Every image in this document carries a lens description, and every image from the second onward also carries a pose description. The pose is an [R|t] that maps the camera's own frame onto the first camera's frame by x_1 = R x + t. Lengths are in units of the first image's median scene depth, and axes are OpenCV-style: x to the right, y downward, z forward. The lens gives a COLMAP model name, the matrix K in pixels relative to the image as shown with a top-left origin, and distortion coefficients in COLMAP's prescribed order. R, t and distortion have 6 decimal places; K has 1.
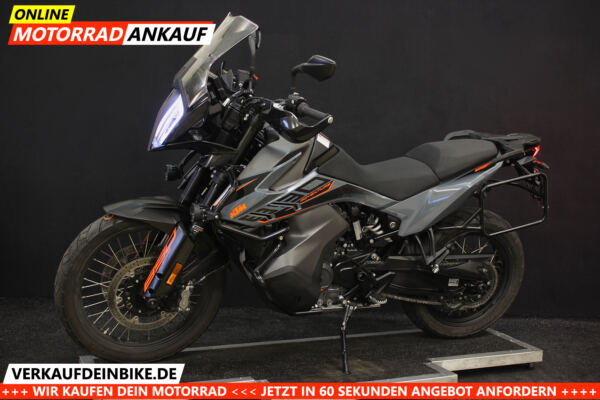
lens RADIAL K [[785.9, 0, 300.0], [0, 785.9, 200.0], [0, 0, 1]] dist [-0.141399, 0.004733]
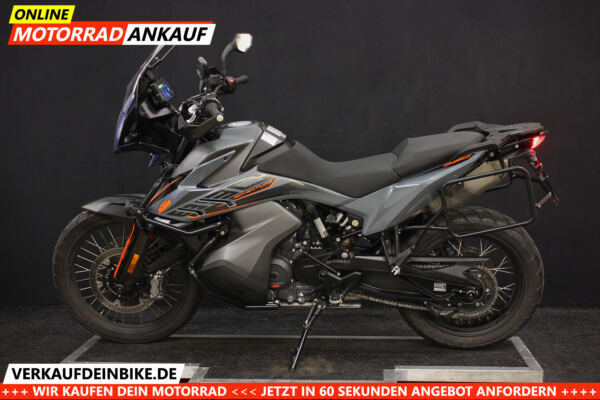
lens RADIAL K [[785.9, 0, 300.0], [0, 785.9, 200.0], [0, 0, 1]] dist [-0.141399, 0.004733]
pose [[0.894008, 0.003498, -0.448037, 0.526164], [-0.003750, 0.999993, 0.000326, 0.003575], [0.448035, 0.001388, 0.894015, 0.115100]]
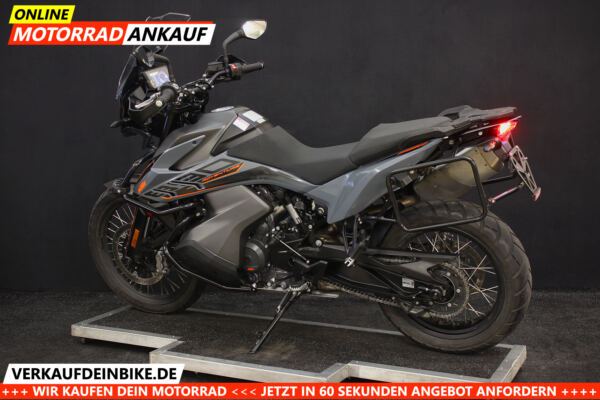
lens RADIAL K [[785.9, 0, 300.0], [0, 785.9, 200.0], [0, 0, 1]] dist [-0.141399, 0.004733]
pose [[0.667964, 0.044845, -0.742841, 0.862814], [-0.036178, 0.998959, 0.027776, -0.006925], [0.743314, 0.008321, 0.668891, 0.374963]]
